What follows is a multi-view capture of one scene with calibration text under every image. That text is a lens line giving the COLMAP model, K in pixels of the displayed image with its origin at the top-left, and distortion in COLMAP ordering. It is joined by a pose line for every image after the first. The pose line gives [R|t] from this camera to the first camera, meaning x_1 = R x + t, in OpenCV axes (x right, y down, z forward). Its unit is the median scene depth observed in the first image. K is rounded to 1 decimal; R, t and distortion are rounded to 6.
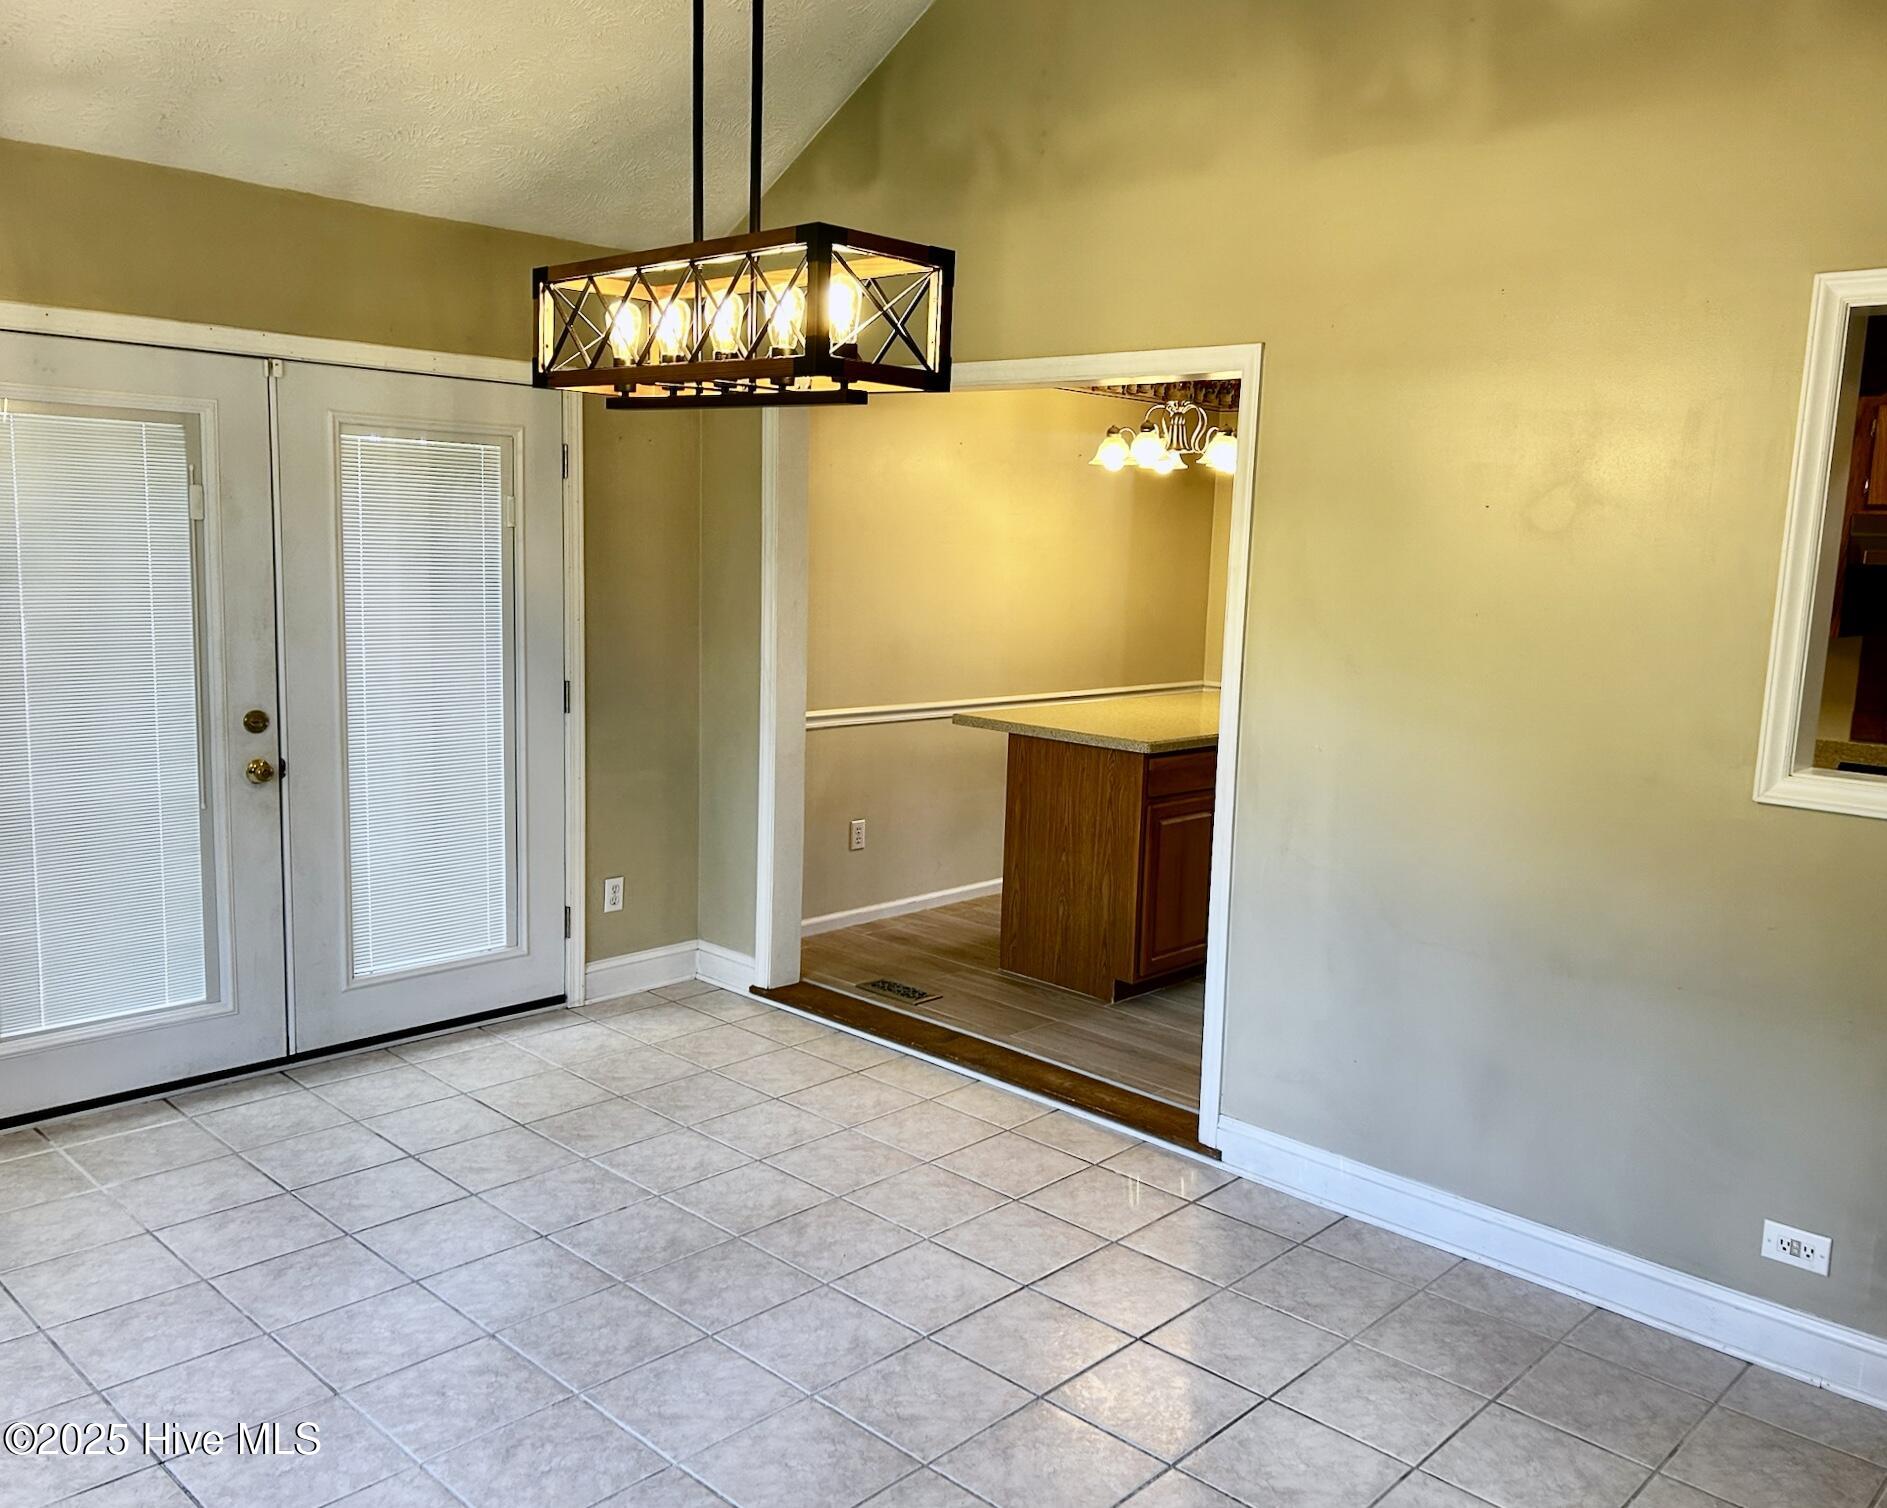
lens RADIAL K [[1541.4, 0, 993.7], [0, 1541.4, 756.6], [0, 0, 1]] dist [0.020147, -0.005787]
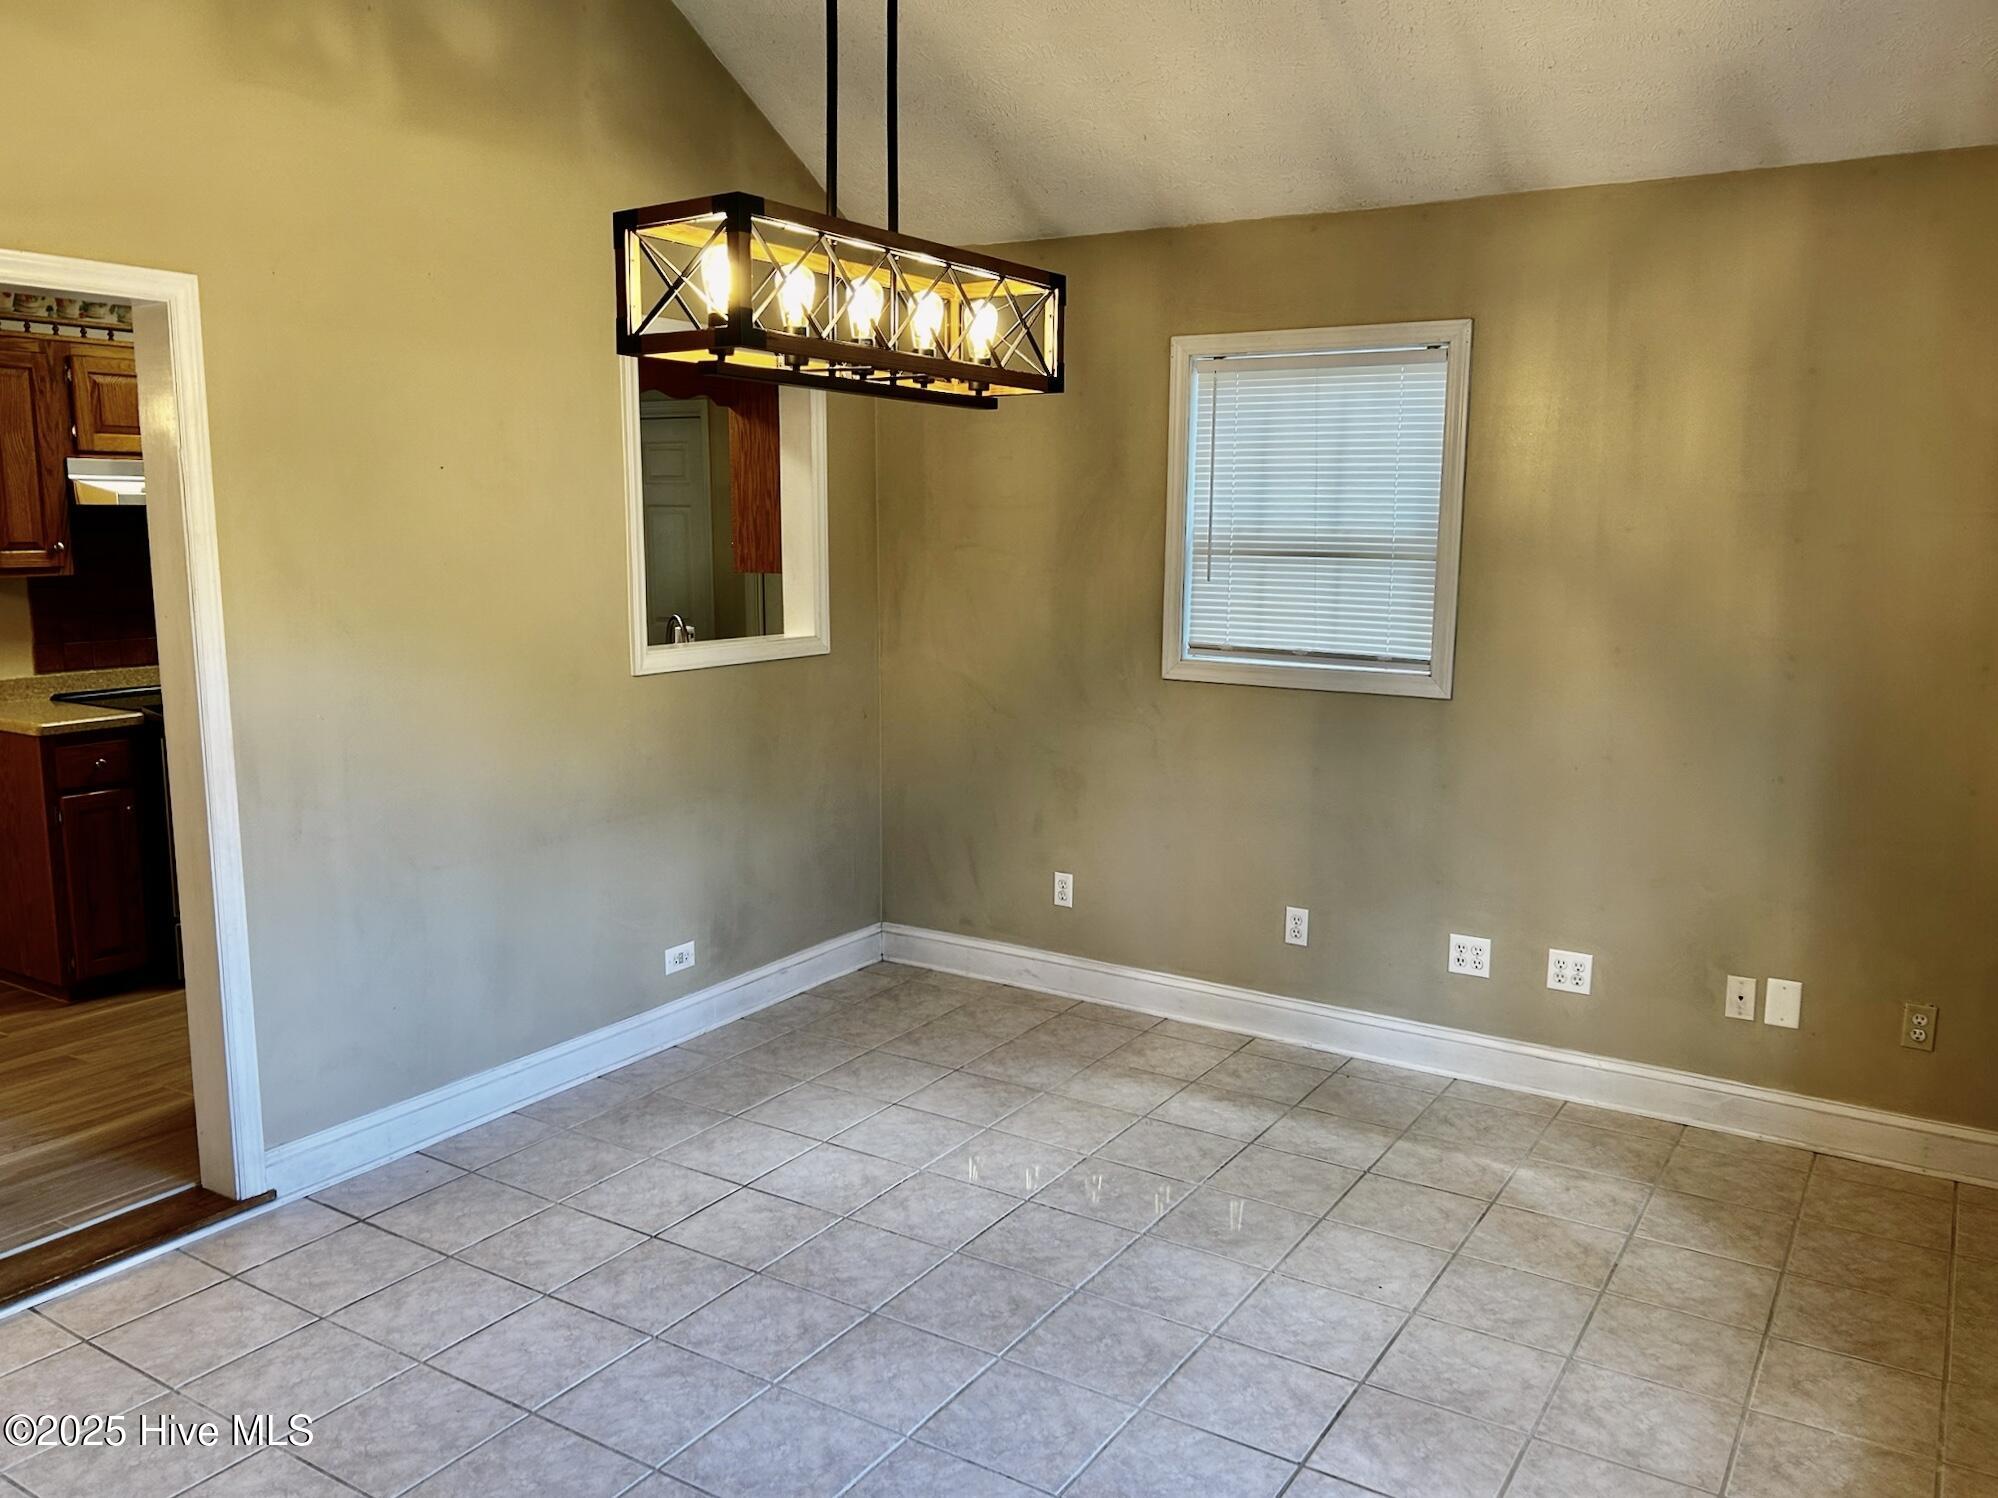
lens RADIAL K [[1557.7, 0, 964.9], [0, 1557.7, 749.6], [0, 0, 1]] dist [0.058068, -0.026271]
pose [[-0.165632, -0.184621, 0.968752, -0.809002], [0.133276, 0.969119, 0.207477, -0.135856], [-0.977141, 0.163476, -0.135911, 0.739282]]
